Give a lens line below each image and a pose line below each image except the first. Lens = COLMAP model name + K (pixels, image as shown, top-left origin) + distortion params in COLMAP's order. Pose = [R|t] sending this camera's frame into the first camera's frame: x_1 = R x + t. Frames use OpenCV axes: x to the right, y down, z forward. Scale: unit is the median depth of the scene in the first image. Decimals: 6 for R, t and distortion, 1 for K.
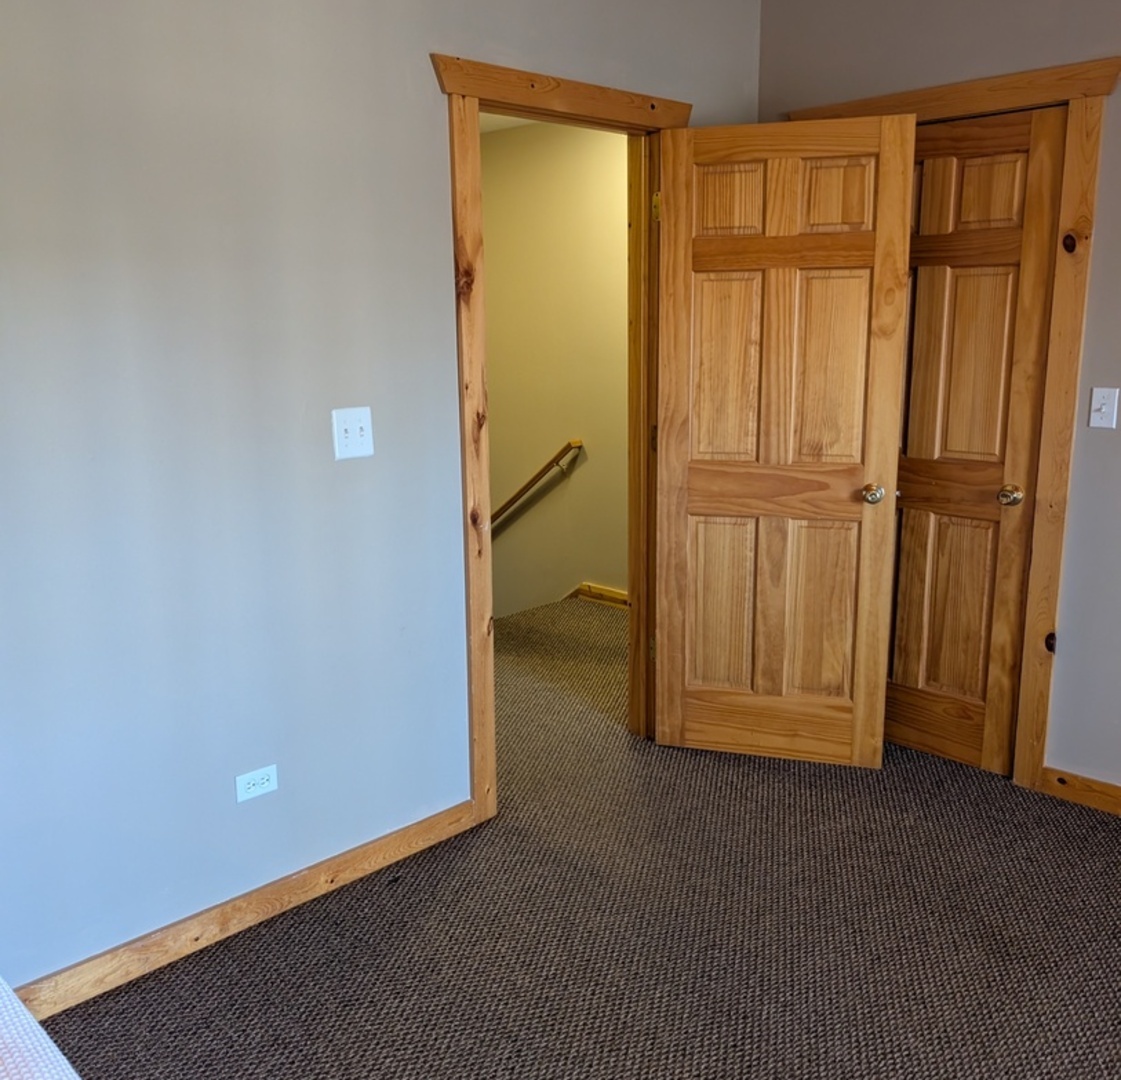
lens RADIAL K [[1065.4, 0, 562.9], [0, 1065.4, 544.8], [0, 0, 1]] dist [0.008814, 0.000000]
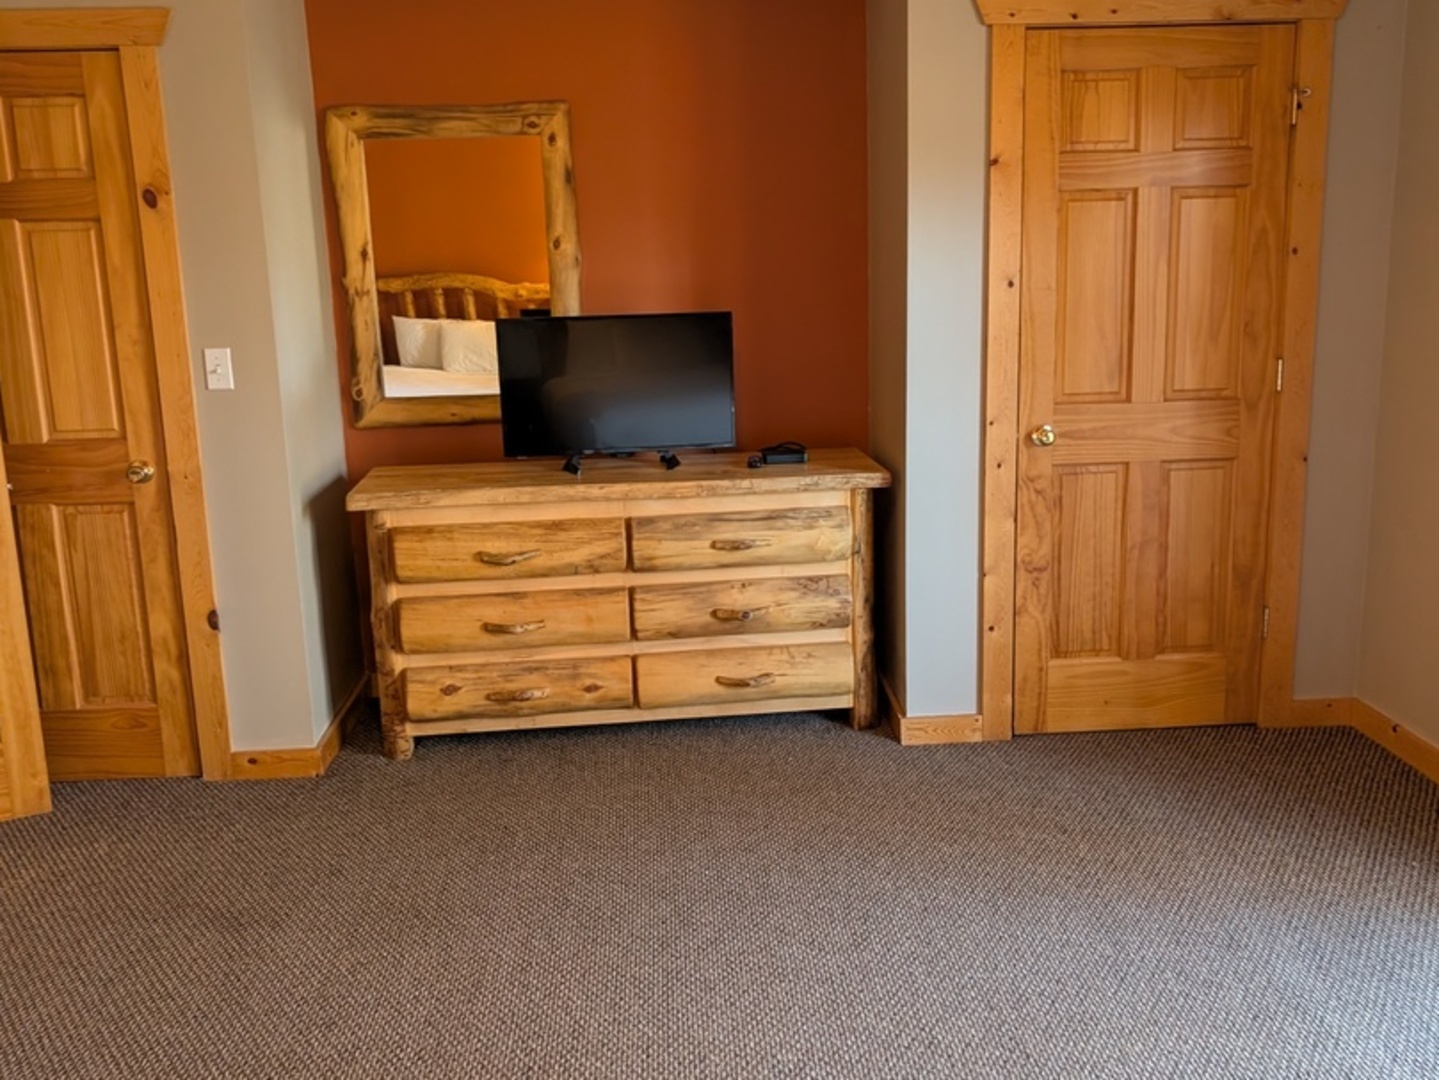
lens RADIAL K [[1381.8, 0, 722.9], [0, 1381.8, 540.9], [0, 0, 1]] dist [0.006390, 0.000000]
pose [[0.671738, -0.159588, 0.723395, -0.108959], [0.174140, 0.983173, 0.055193, 0.032838], [-0.720031, 0.088896, 0.688225, -0.163636]]
